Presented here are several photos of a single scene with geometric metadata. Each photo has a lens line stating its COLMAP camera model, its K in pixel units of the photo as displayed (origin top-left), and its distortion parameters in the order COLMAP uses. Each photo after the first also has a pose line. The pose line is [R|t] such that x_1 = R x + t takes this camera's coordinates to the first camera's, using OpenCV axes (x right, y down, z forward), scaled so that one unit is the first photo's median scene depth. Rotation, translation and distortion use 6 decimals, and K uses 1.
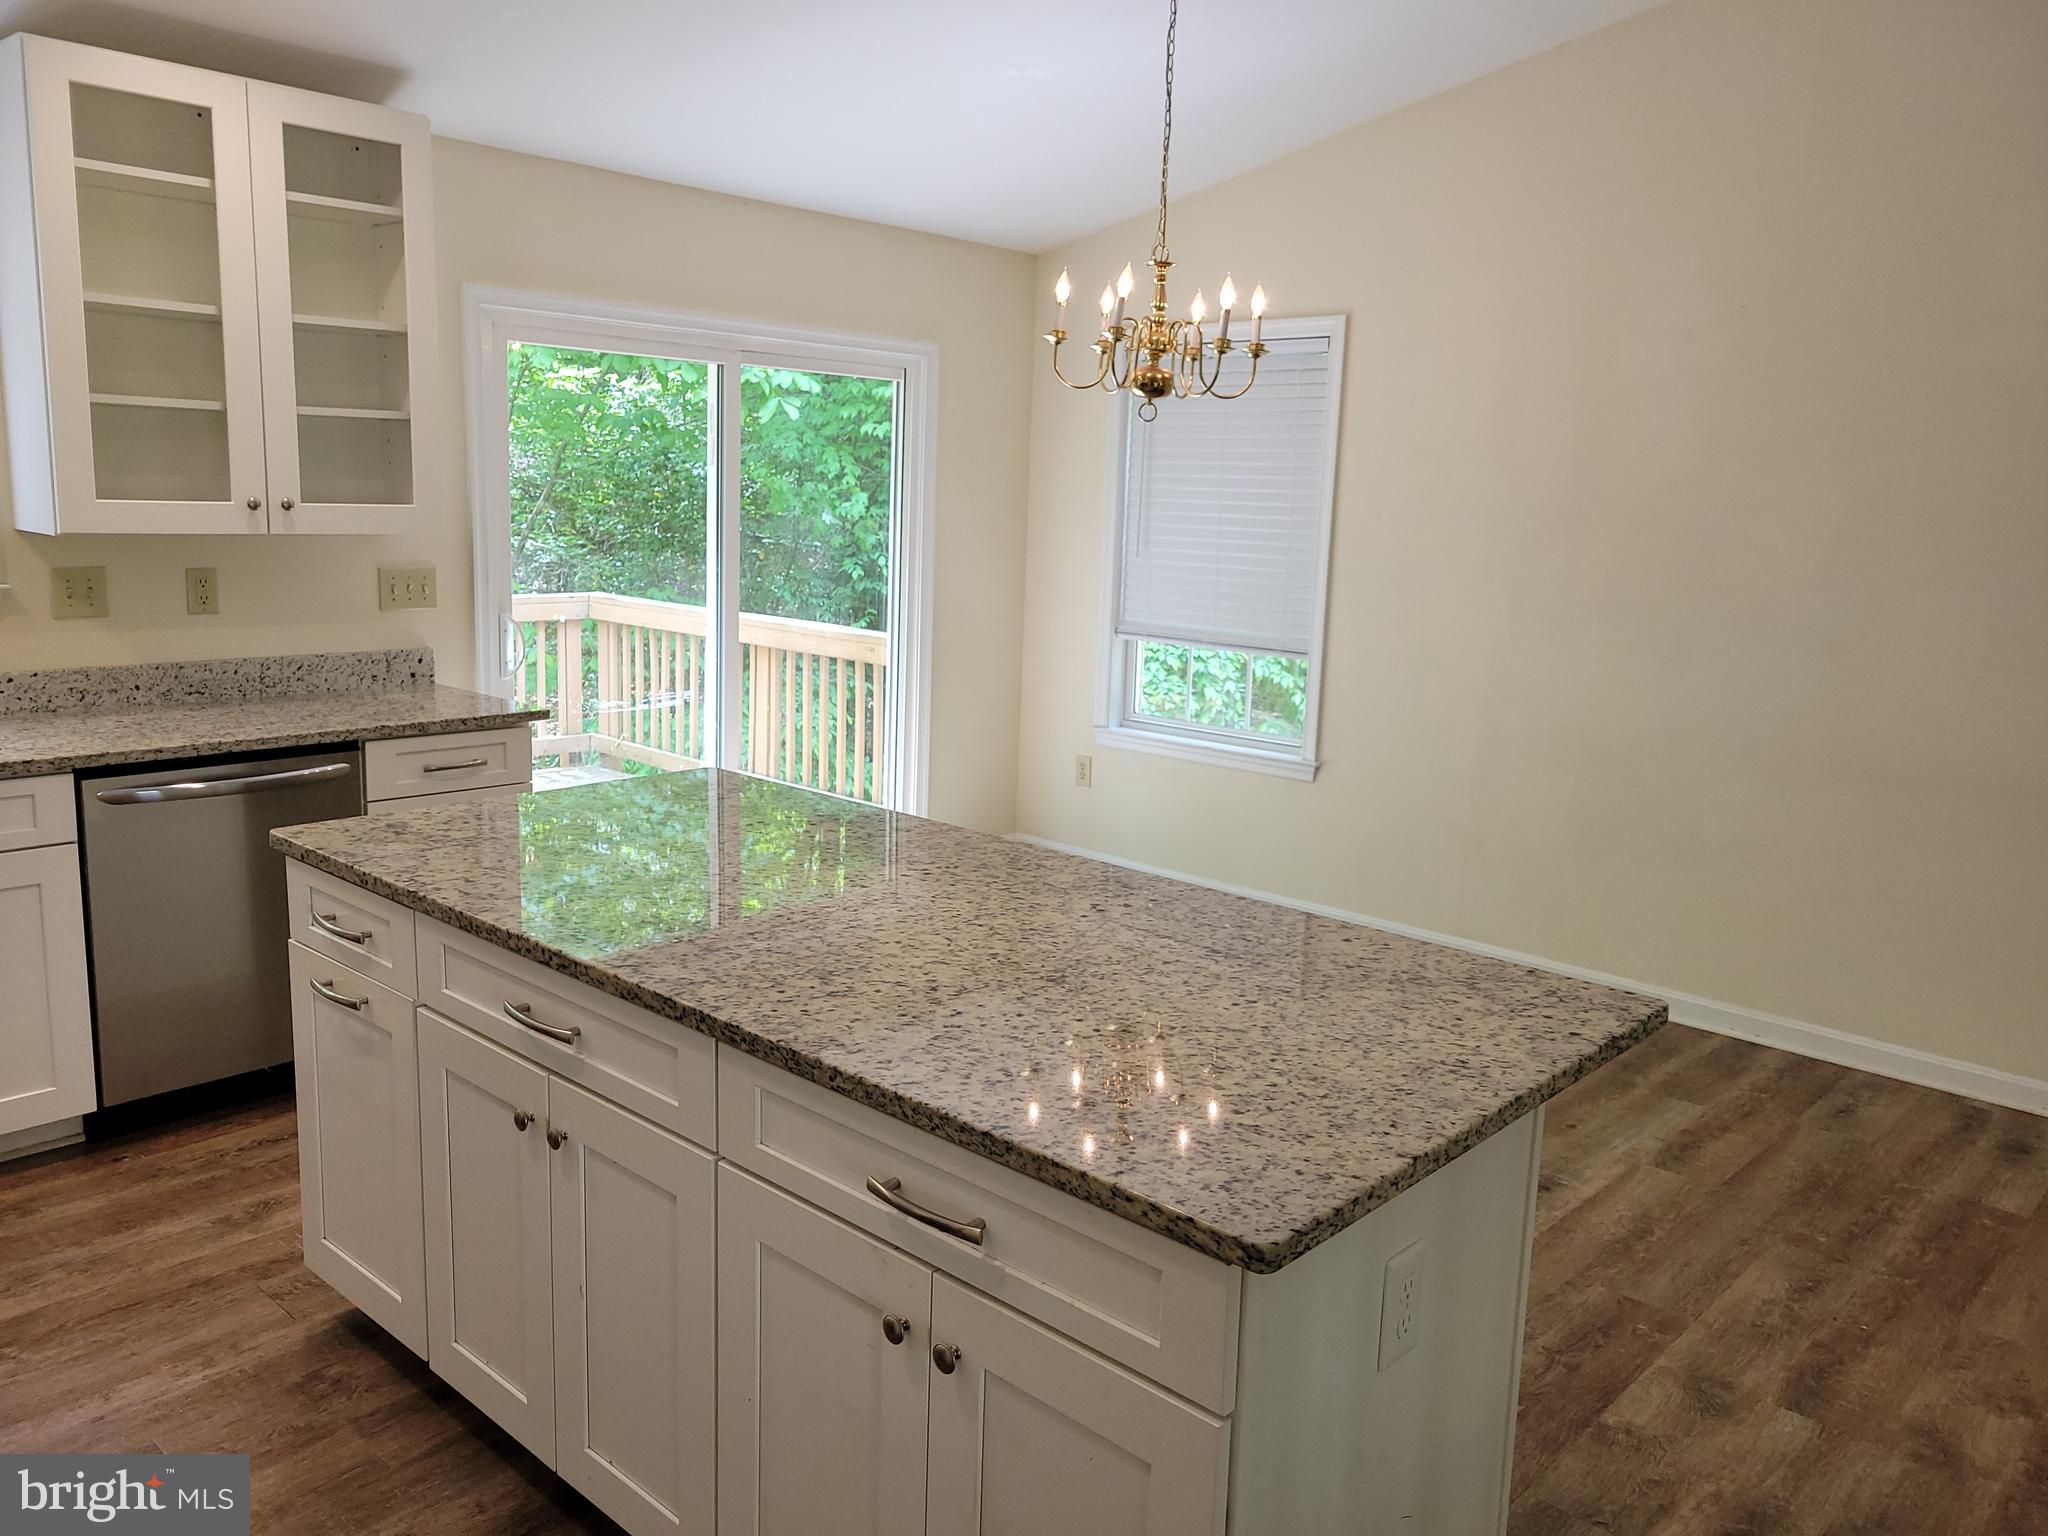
lens RADIAL K [[1551.0, 0, 999.0], [0, 1551.0, 755.4], [0, 0, 1]] dist [0.048764, -0.035654]
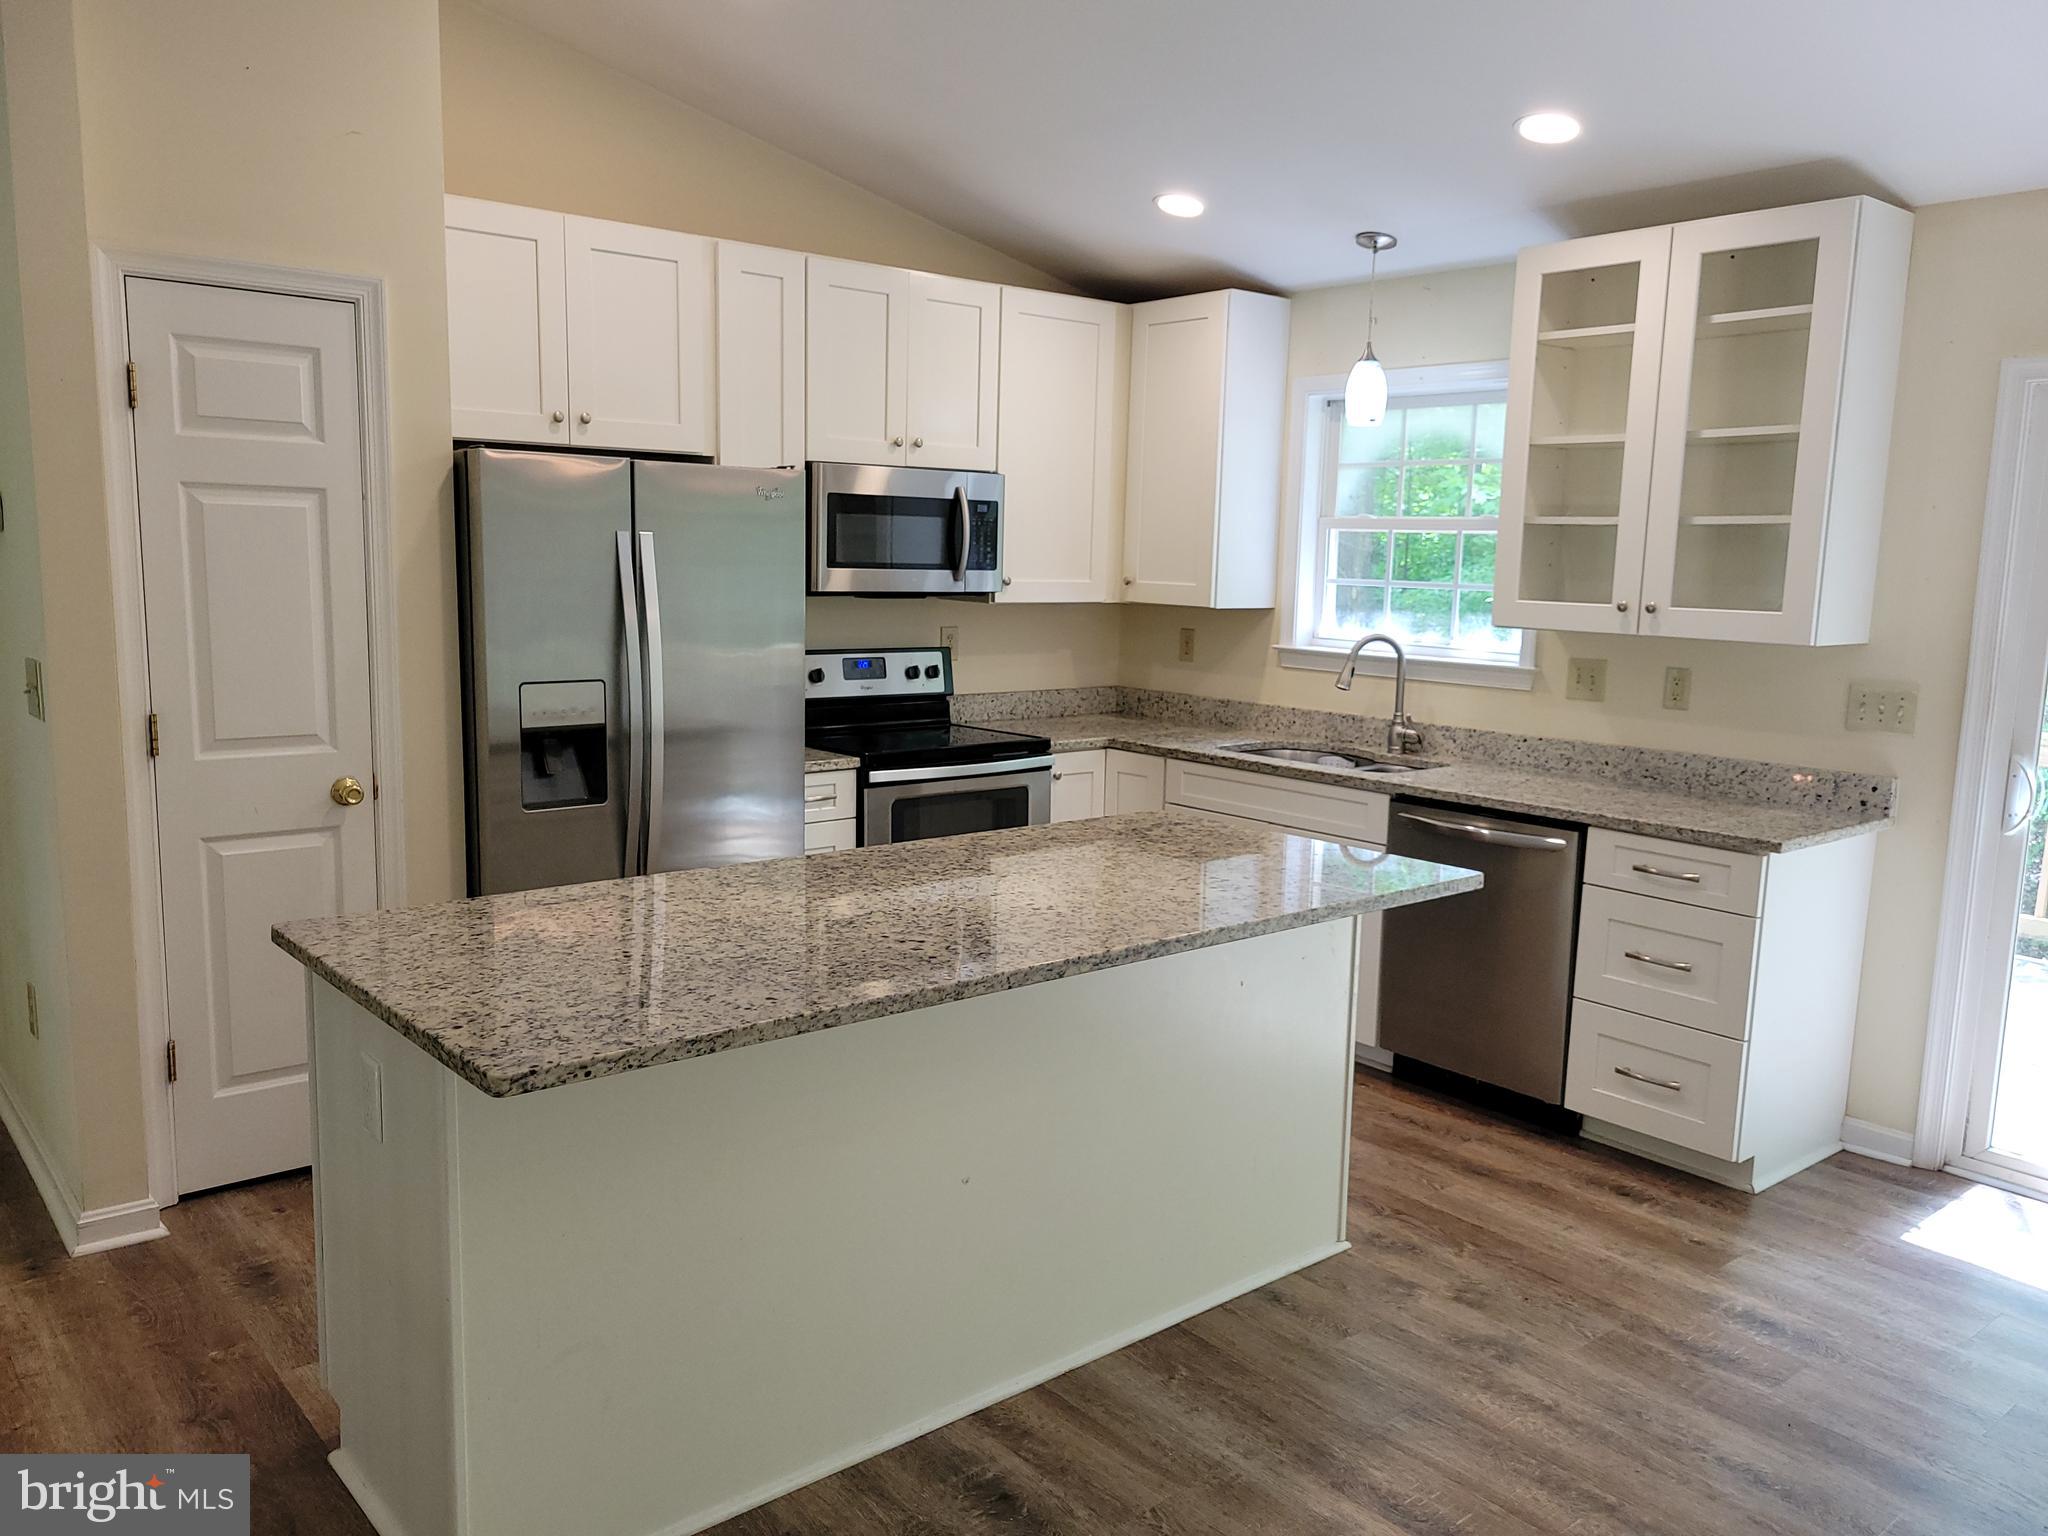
lens RADIAL K [[1551.0, 0, 1035.5], [0, 1551.0, 779.5], [0, 0, 1]] dist [0.048764, -0.035654]
pose [[-0.117214, 0.110795, -0.986907, 0.684473], [-0.202300, 0.970257, 0.132953, -0.105058], [0.972284, 0.215235, -0.091314, 0.728117]]
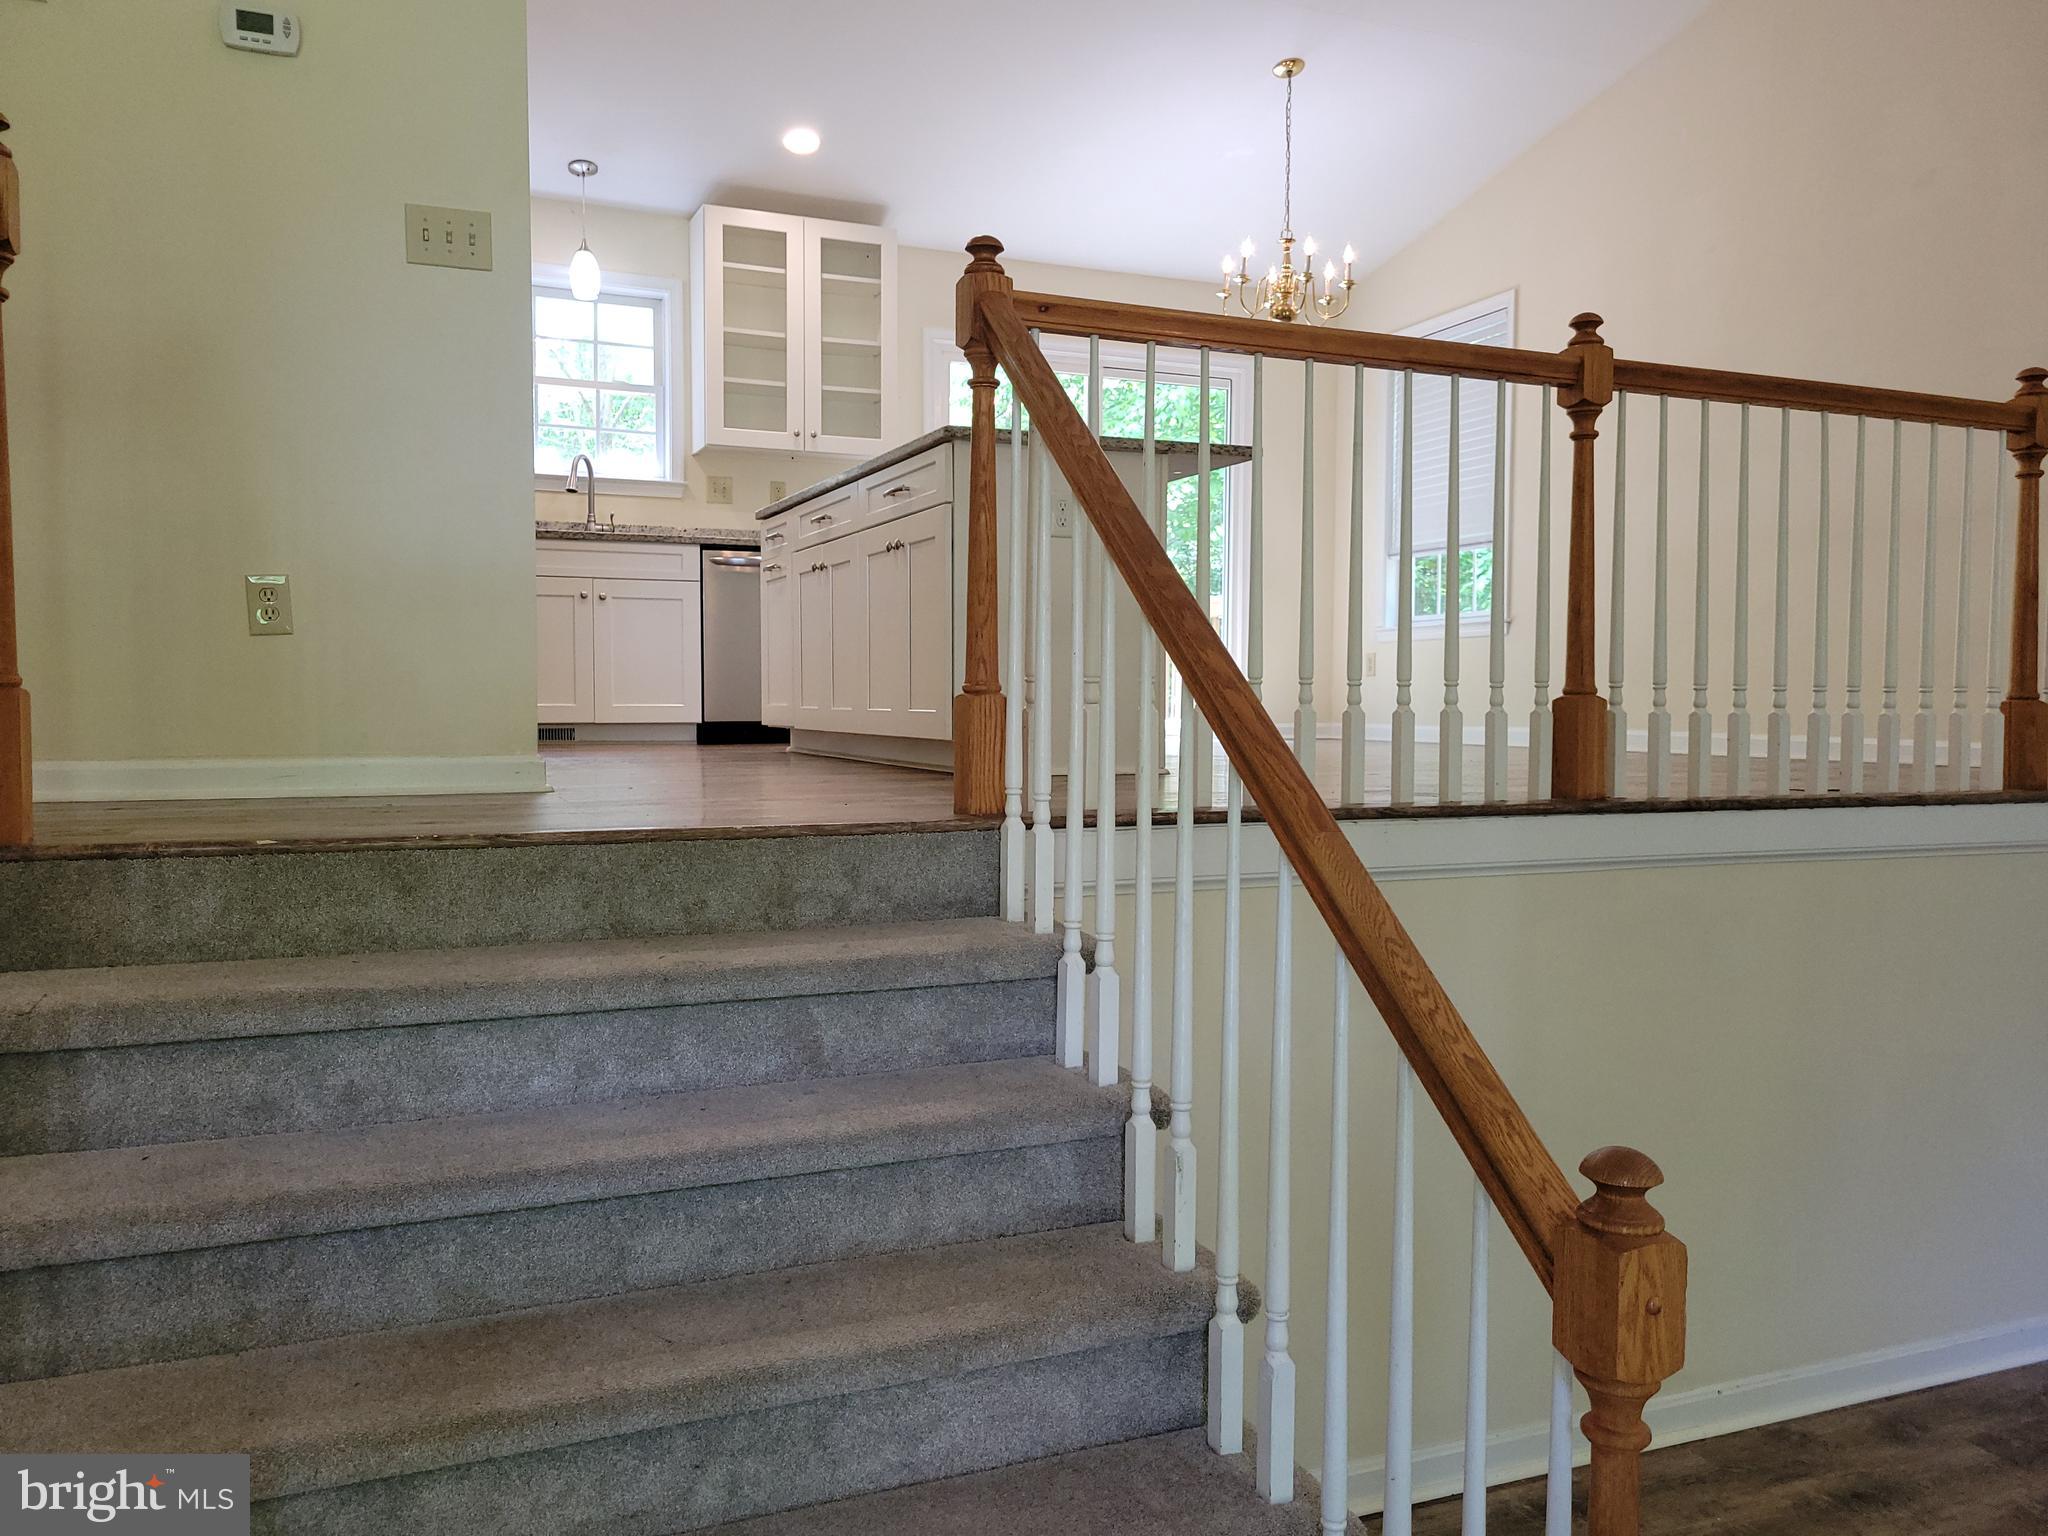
lens RADIAL K [[1551.0, 0, 1011.4], [0, 1551.0, 780.8], [0, 0, 1]] dist [0.048764, -0.035654]
pose [[0.912810, -0.014218, -0.408138, 0.526787], [-0.040741, 0.991238, -0.125647, 0.485785], [0.406348, 0.131320, 0.904233, -0.544671]]
